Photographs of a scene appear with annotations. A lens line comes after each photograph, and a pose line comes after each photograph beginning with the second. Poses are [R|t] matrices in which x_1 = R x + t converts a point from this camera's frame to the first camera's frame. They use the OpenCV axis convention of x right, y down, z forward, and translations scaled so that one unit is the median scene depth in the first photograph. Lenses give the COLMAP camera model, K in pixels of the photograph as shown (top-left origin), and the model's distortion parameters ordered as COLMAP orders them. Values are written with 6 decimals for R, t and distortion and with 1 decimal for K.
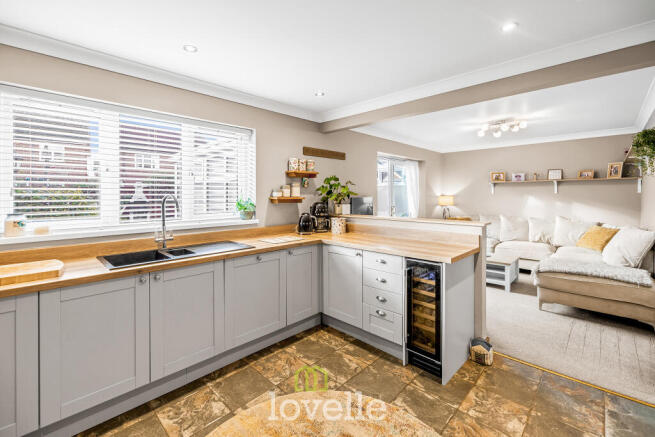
lens RADIAL K [[282.2, 0, 327.3], [0, 282.2, 197.1], [0, 0, 1]] dist [0.000786, 0.000291]
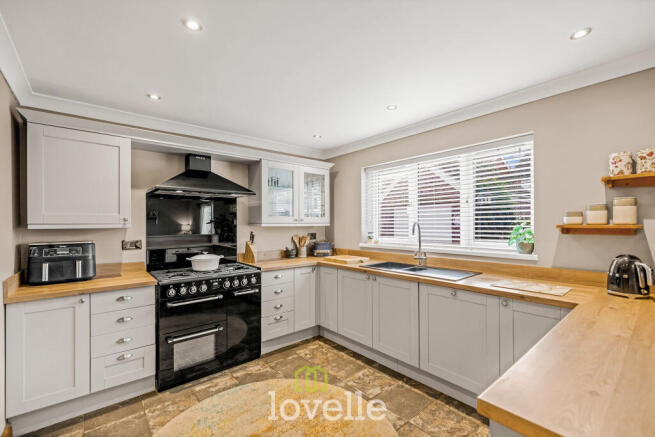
lens RADIAL K [[282.1, 0, 327.5], [0, 282.1, 218.5], [0, 0, 1]] dist [-0.000084, 0.000136]
pose [[-0.094038, -0.011745, -0.995499, 0.496139], [0.000238, 0.999930, -0.011820, -0.005907], [0.995569, -0.001348, -0.094028, 0.504304]]
